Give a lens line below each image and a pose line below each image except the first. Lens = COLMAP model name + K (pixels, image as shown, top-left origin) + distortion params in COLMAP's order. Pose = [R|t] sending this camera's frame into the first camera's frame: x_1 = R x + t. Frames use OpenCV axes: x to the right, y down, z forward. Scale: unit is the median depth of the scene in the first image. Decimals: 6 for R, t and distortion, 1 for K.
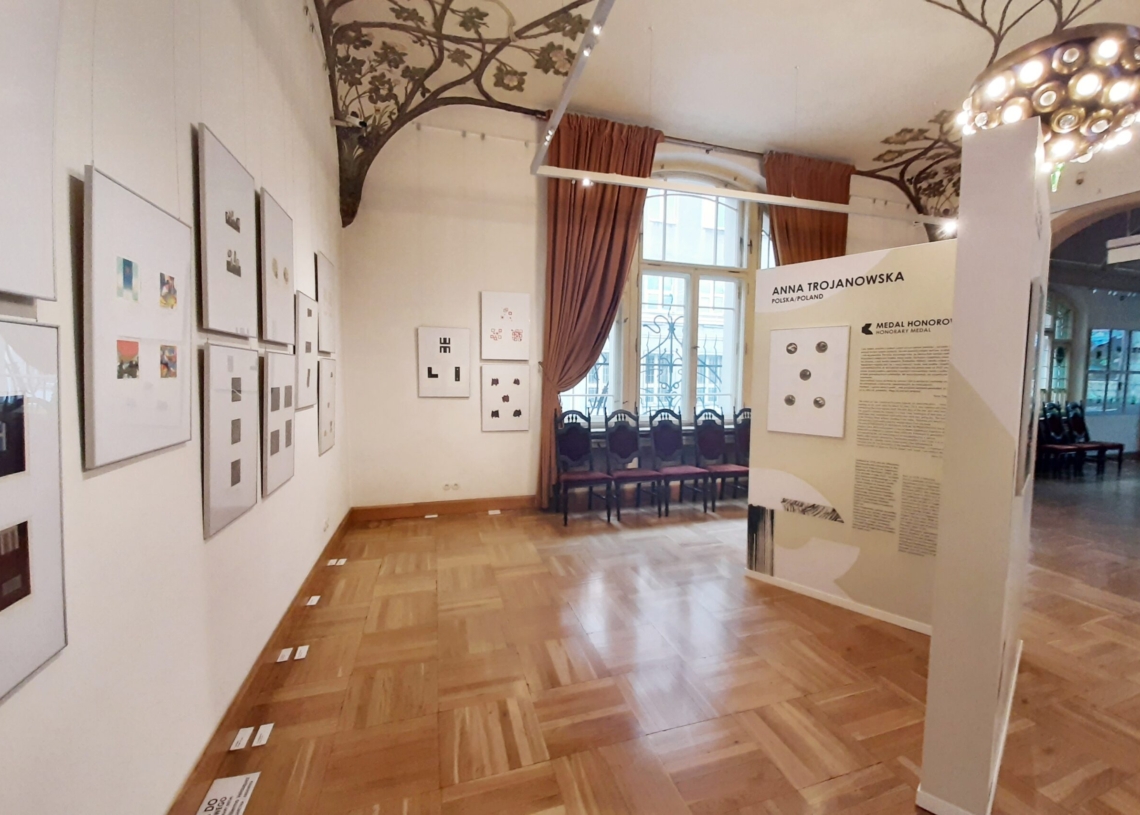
lens RADIAL K [[479.5, 0, 586.3], [0, 479.5, 387.0], [0, 0, 1]] dist [0.005150, -0.012052]
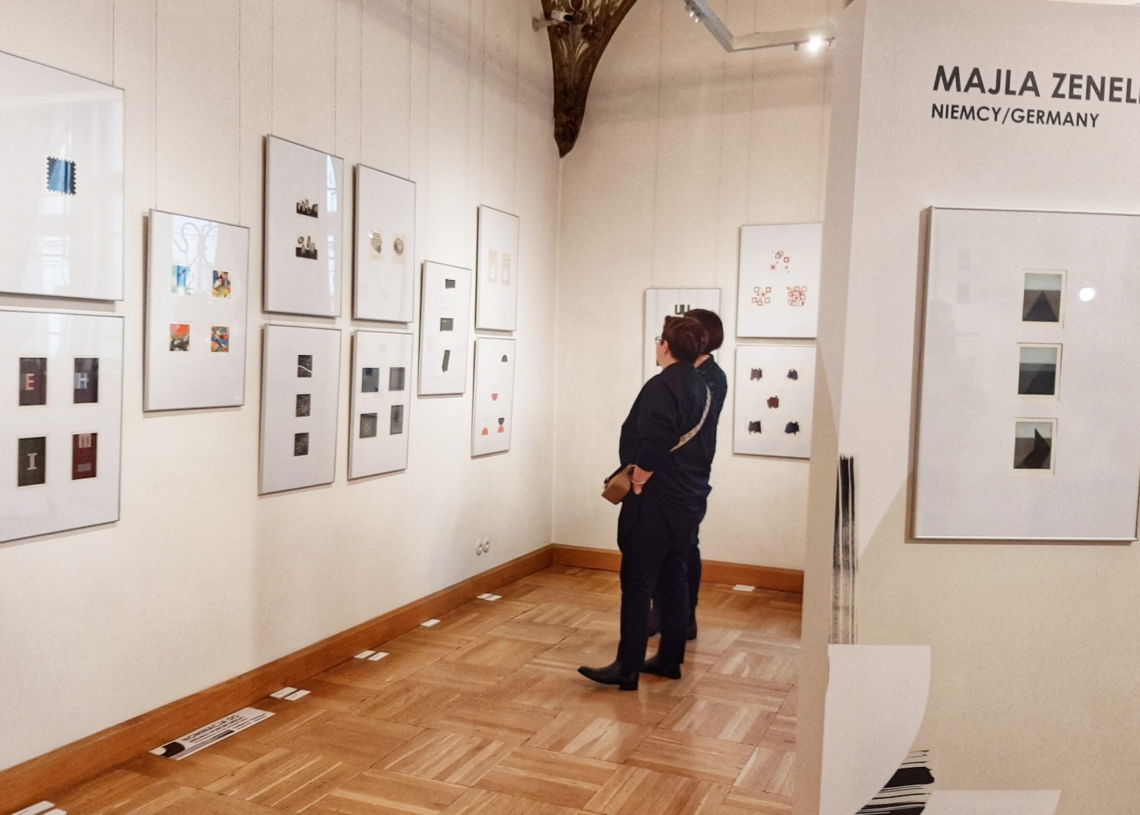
lens RADIAL K [[994.0, 0, 549.9], [0, 994.0, 358.5], [0, 0, 1]] dist [0.013987, -0.006561]
pose [[0.743729, 0.007854, -0.668435, 1.125097], [-0.033614, 0.999105, -0.025661, 0.026340], [0.667635, 0.041554, 0.743328, -0.272843]]
